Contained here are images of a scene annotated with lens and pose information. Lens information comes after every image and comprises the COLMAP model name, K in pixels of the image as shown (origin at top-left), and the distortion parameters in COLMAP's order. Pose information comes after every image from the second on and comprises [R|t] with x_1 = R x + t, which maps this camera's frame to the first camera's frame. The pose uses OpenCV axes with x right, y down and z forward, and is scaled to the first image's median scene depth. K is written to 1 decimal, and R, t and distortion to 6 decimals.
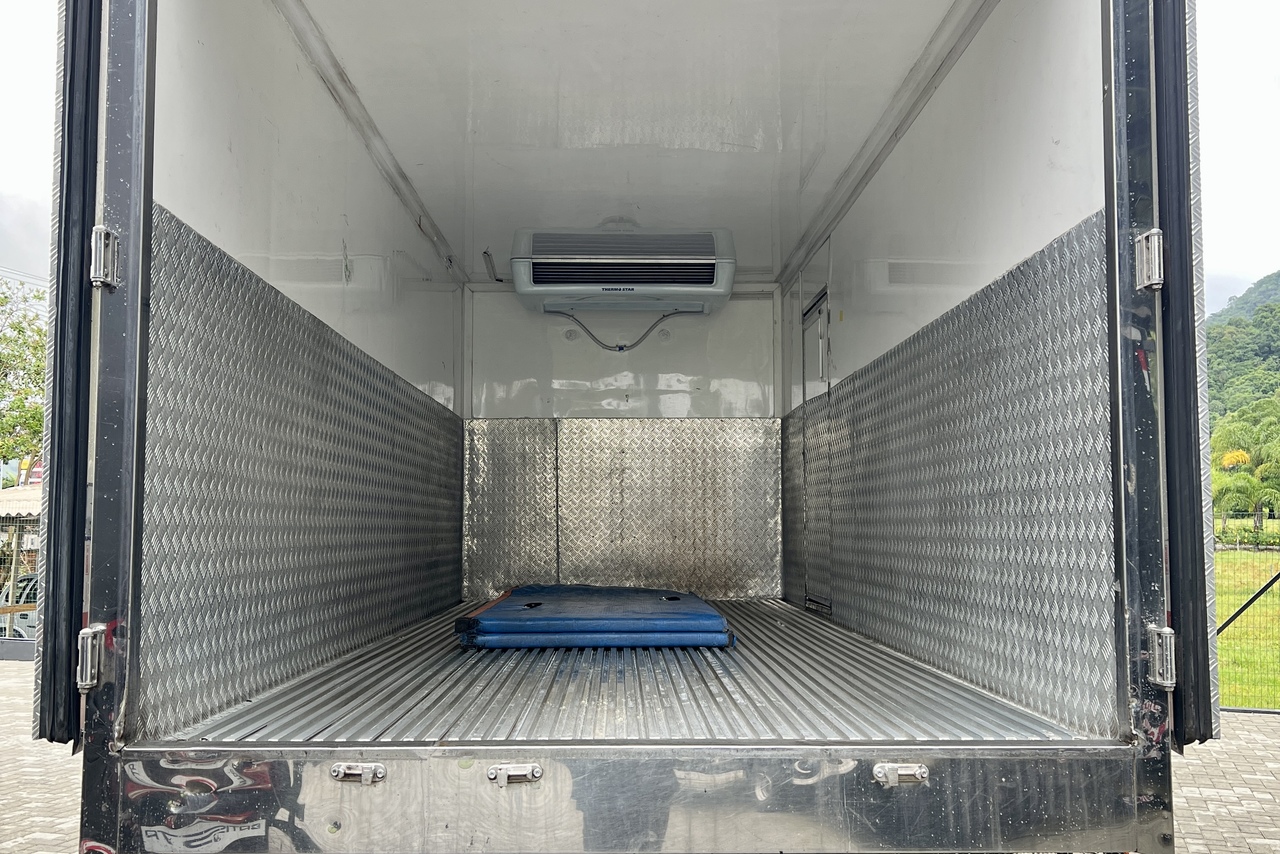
lens RADIAL K [[1277.7, 0, 639.9], [0, 1277.7, 429.3], [0, 0, 1]] dist [0.094271, 0.000000]
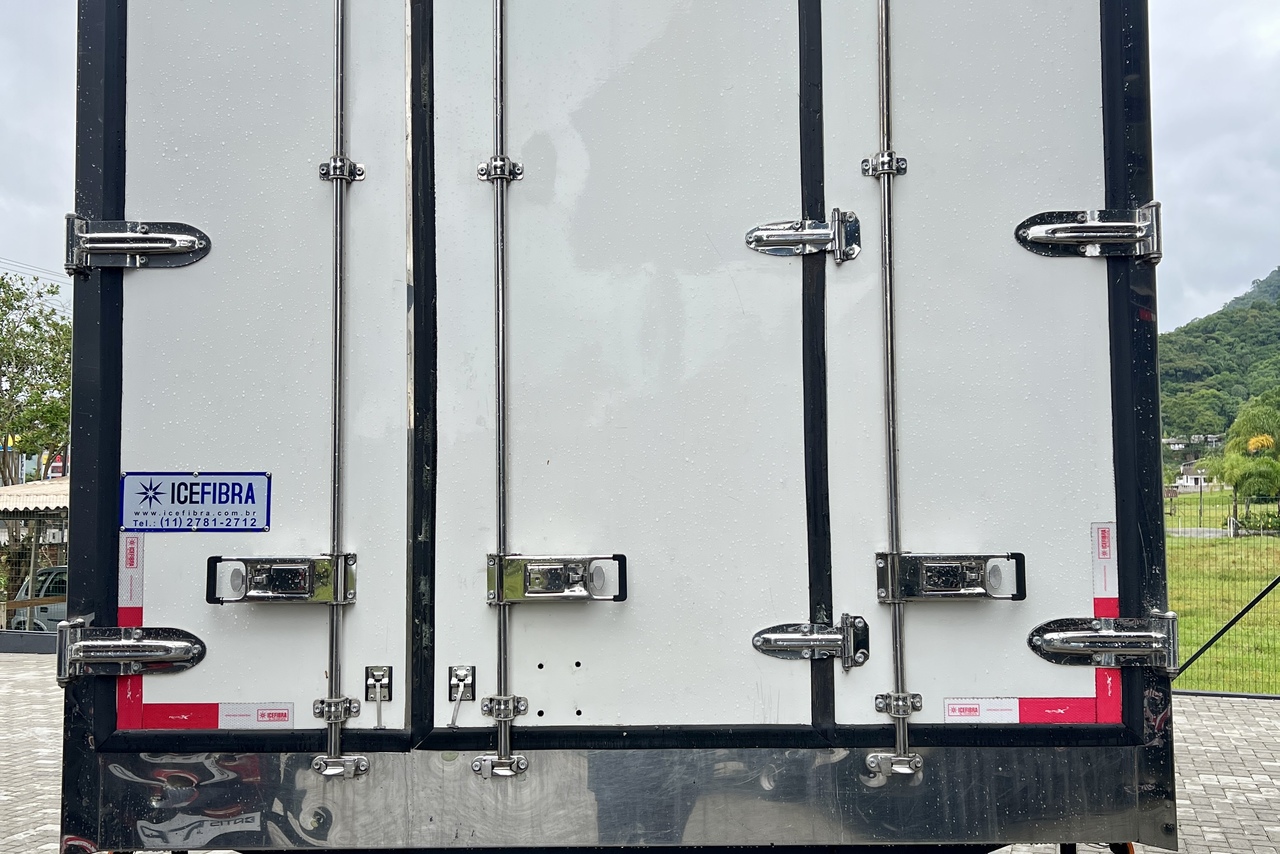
lens RADIAL K [[1277.7, 0, 640.2], [0, 1277.7, 429.6], [0, 0, 1]] dist [0.094271, 0.000000]
pose [[0.999854, -0.008819, -0.014643, 0.009922], [0.008933, 0.999930, 0.007721, 0.001657], [0.014574, -0.007851, 0.999863, 0.008056]]
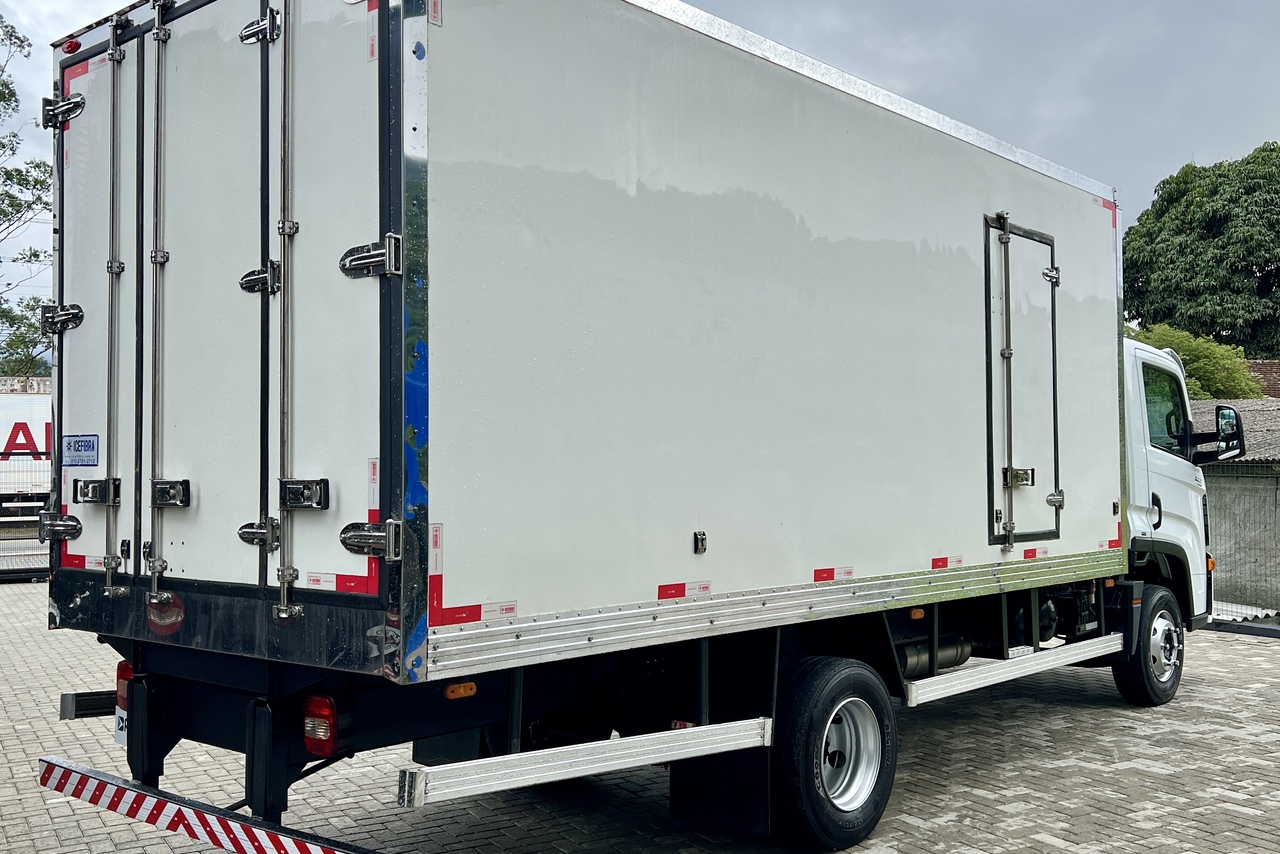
lens RADIAL K [[1277.7, 0, 640.2], [0, 1277.7, 420.6], [0, 0, 1]] dist [0.094271, 0.000000]
pose [[0.738087, -0.032877, -0.673904, 0.605928], [0.060228, 0.998035, 0.017274, 0.014516], [0.672012, -0.053338, 0.738617, 0.061254]]
